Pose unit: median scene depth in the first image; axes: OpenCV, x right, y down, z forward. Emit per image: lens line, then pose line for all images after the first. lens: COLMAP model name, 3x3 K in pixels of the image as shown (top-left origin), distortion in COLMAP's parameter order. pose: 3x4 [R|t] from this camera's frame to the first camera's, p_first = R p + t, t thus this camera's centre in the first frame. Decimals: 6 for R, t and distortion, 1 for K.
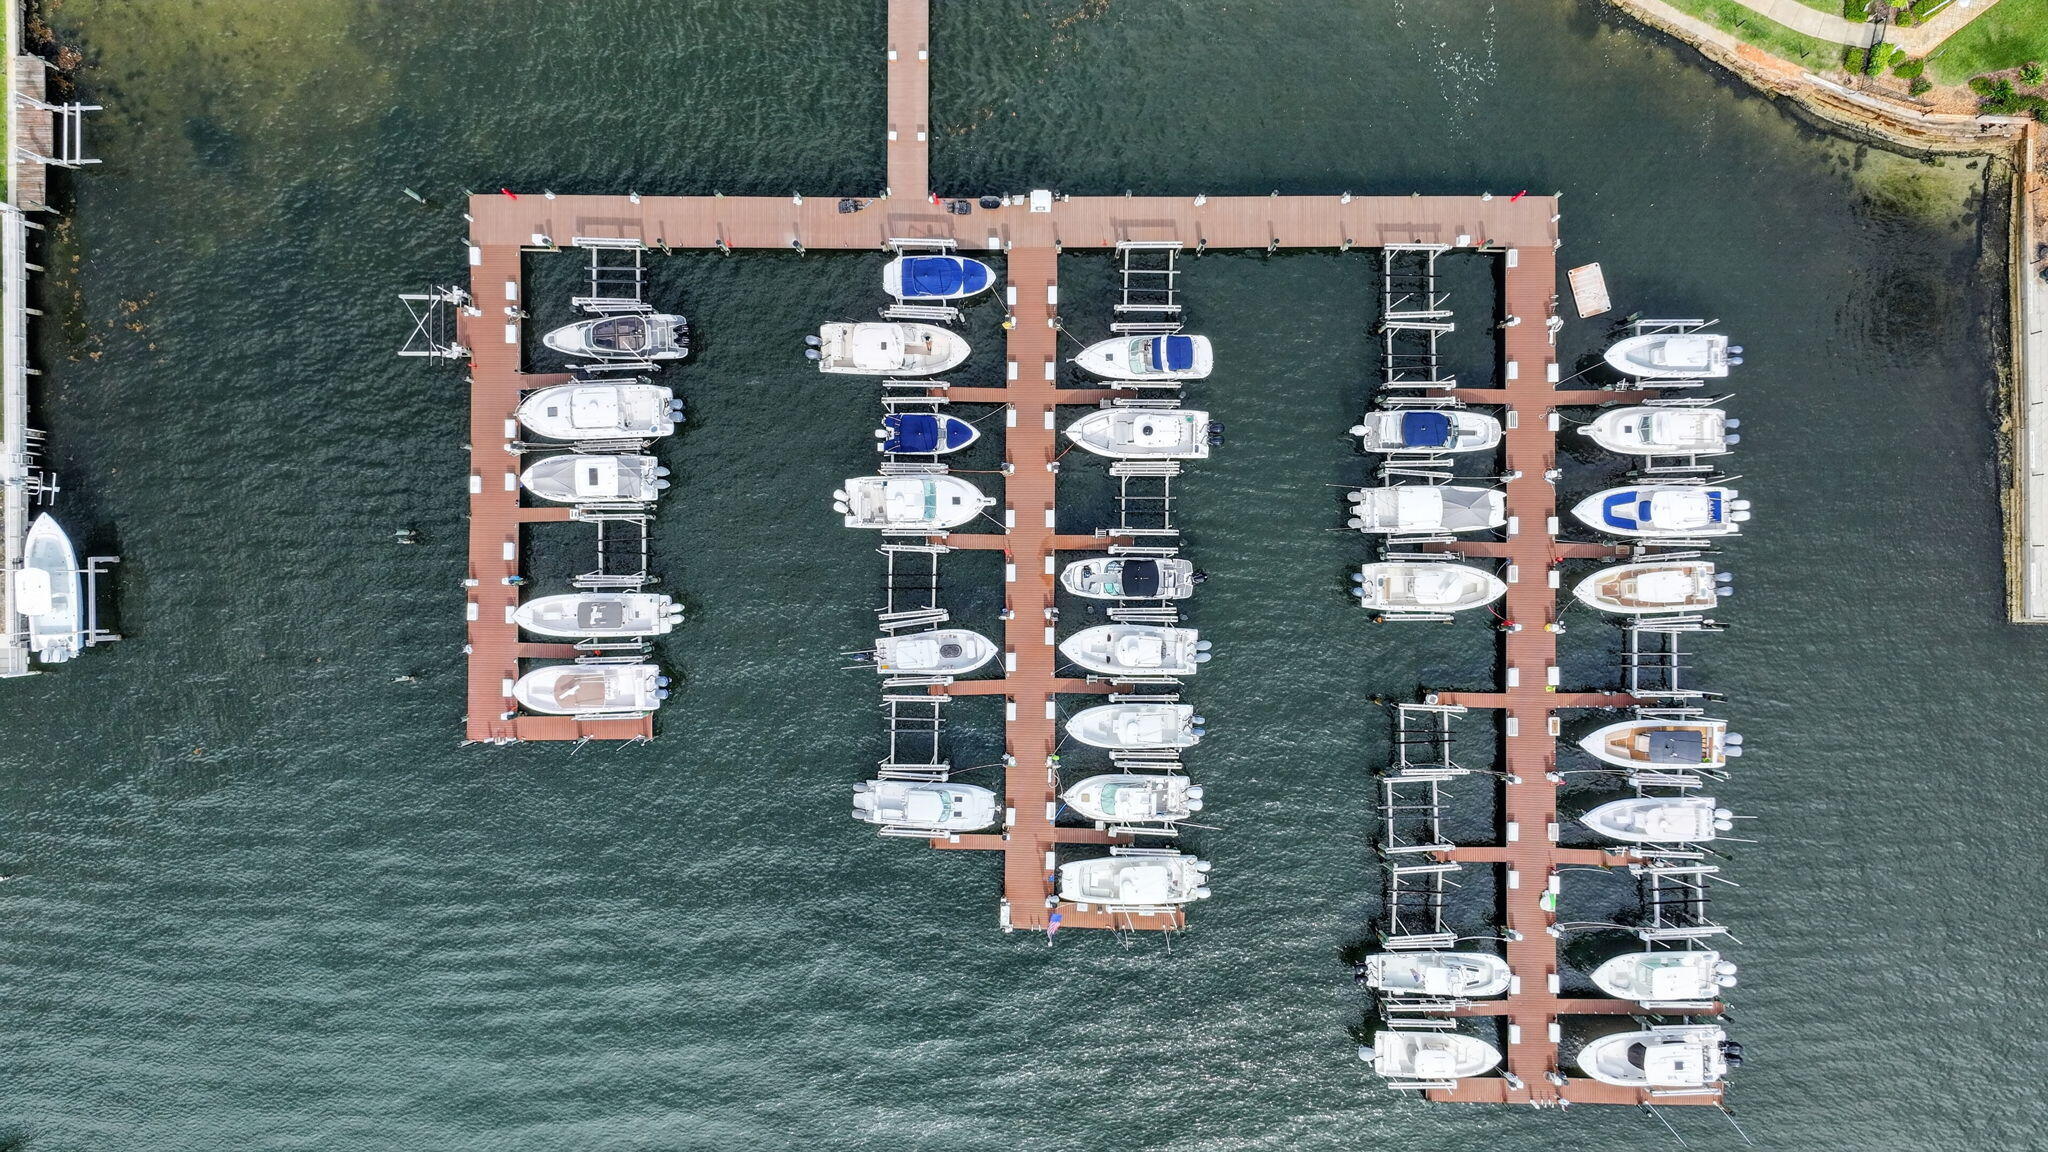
lens RADIAL K [[1438.3, 0, 1035.5], [0, 1438.3, 565.1], [0, 0, 1]] dist [-0.015071, 0.039496]
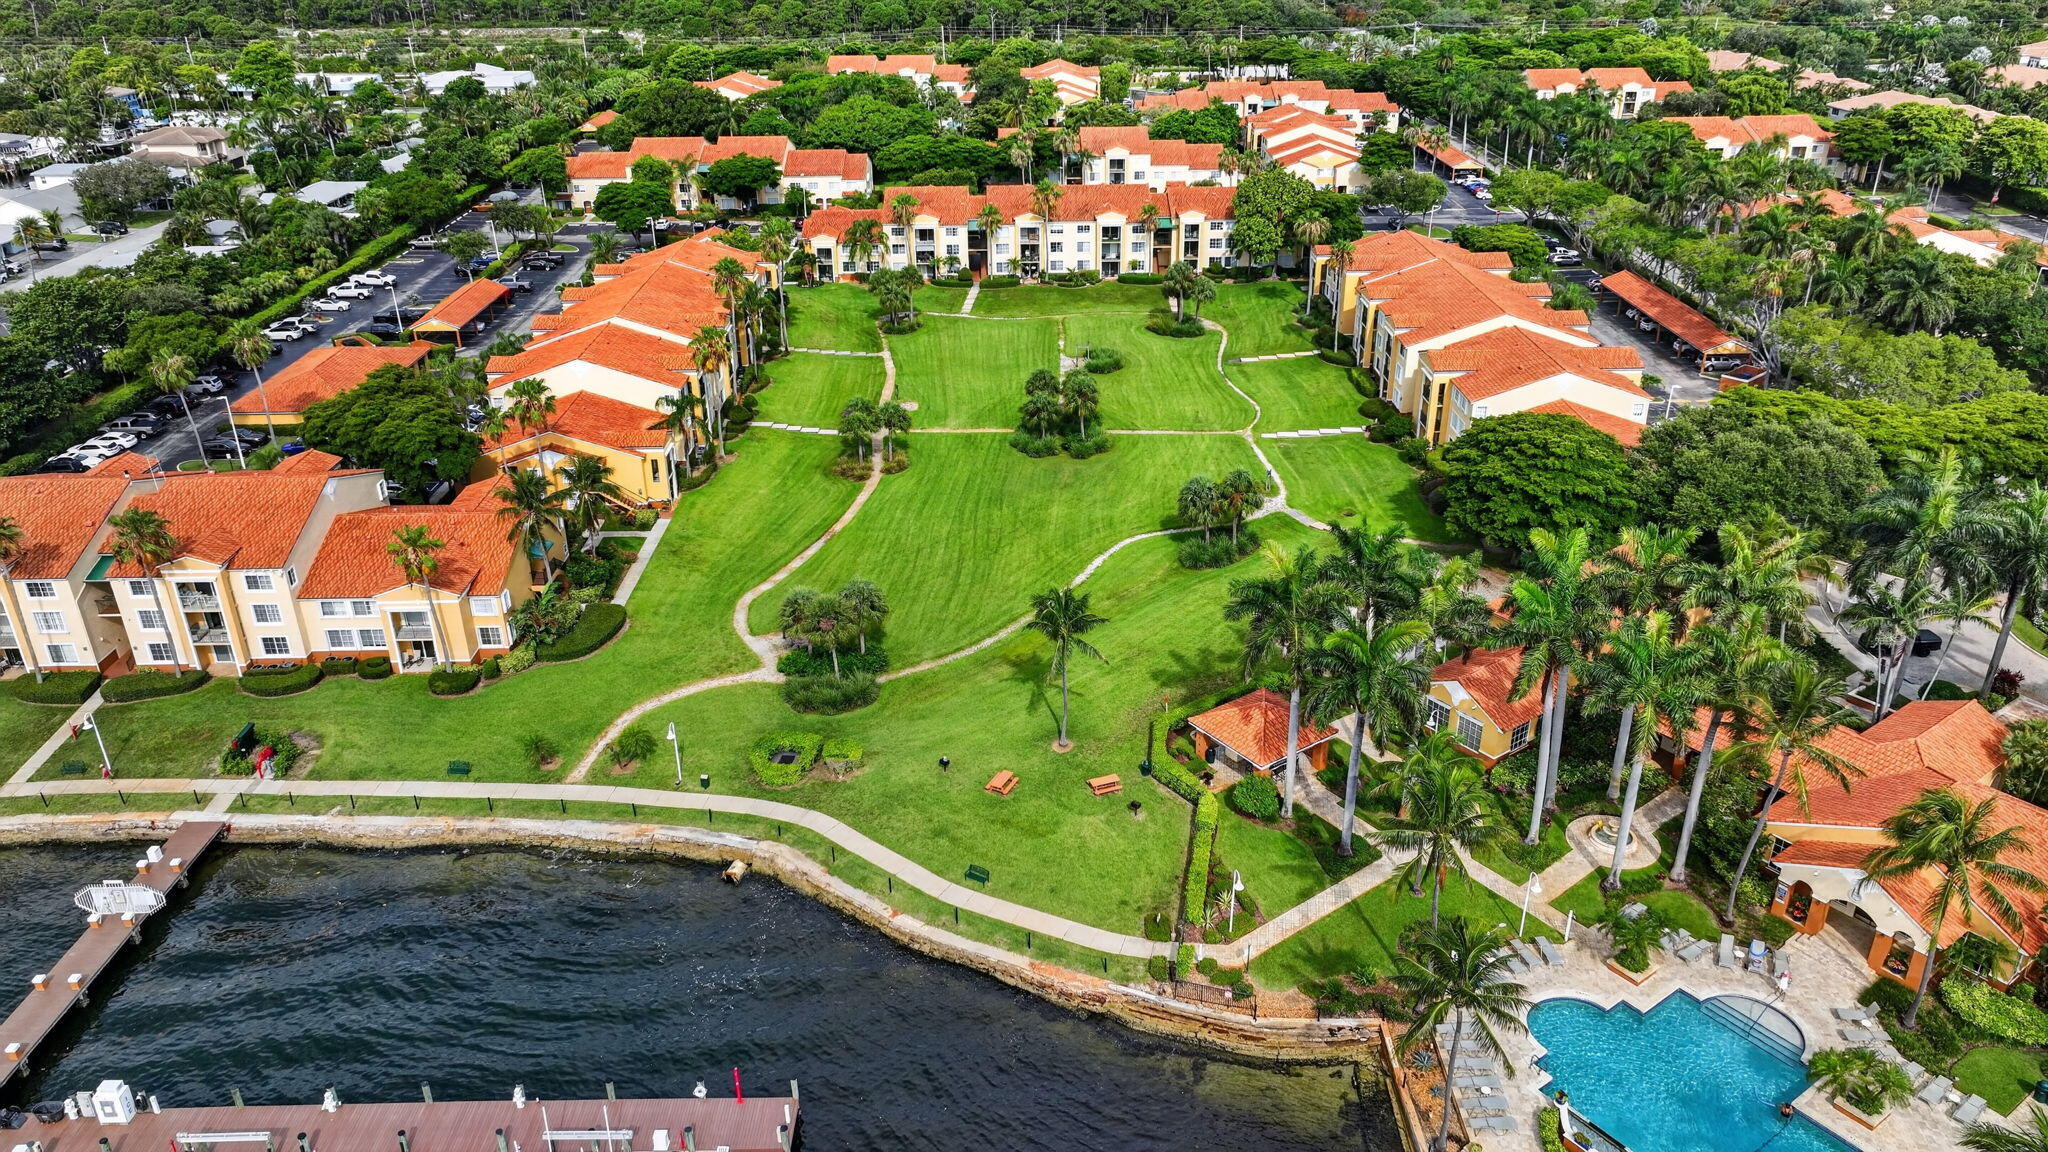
lens RADIAL K [[1438.3, 0, 1035.5], [0, 1438.3, 565.1], [0, 0, 1]] dist [-0.015071, 0.039496]
pose [[0.999889, -0.014866, 0.001090, 0.492162], [0.007282, 0.423415, -0.905907, 0.325564], [0.013006, 0.905814, 0.423476, 0.410764]]
